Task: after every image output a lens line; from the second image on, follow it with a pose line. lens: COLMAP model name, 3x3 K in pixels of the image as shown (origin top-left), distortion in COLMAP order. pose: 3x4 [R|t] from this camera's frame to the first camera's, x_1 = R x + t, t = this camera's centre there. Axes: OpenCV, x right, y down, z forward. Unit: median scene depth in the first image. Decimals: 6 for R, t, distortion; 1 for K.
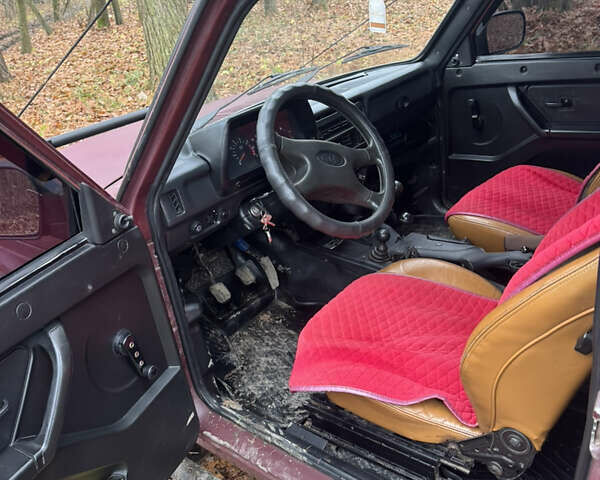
lens RADIAL K [[569.6, 0, 300.0], [0, 569.6, 240.0], [0, 0, 1]] dist [0.120455, -0.175376]
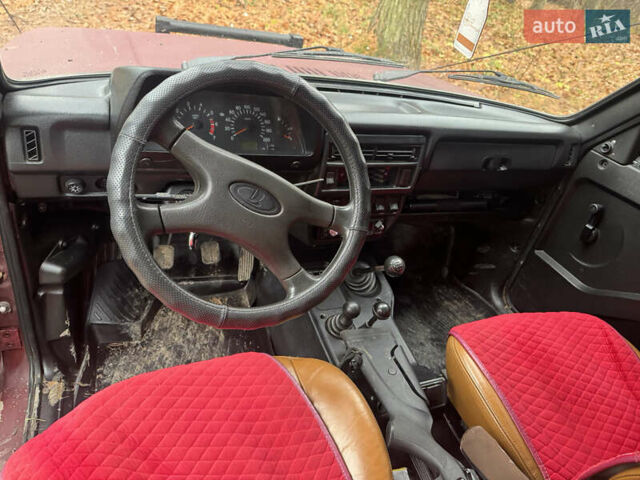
lens RADIAL K [[454.4, 0, 323.0], [0, 454.4, 238.6], [0, 0, 1]] dist [0.056603, -0.057238]
pose [[0.822489, 0.524170, -0.220811, 0.172547], [-0.487021, 0.849559, 0.202633, -0.166377], [0.293806, -0.059124, 0.954035, 0.363826]]
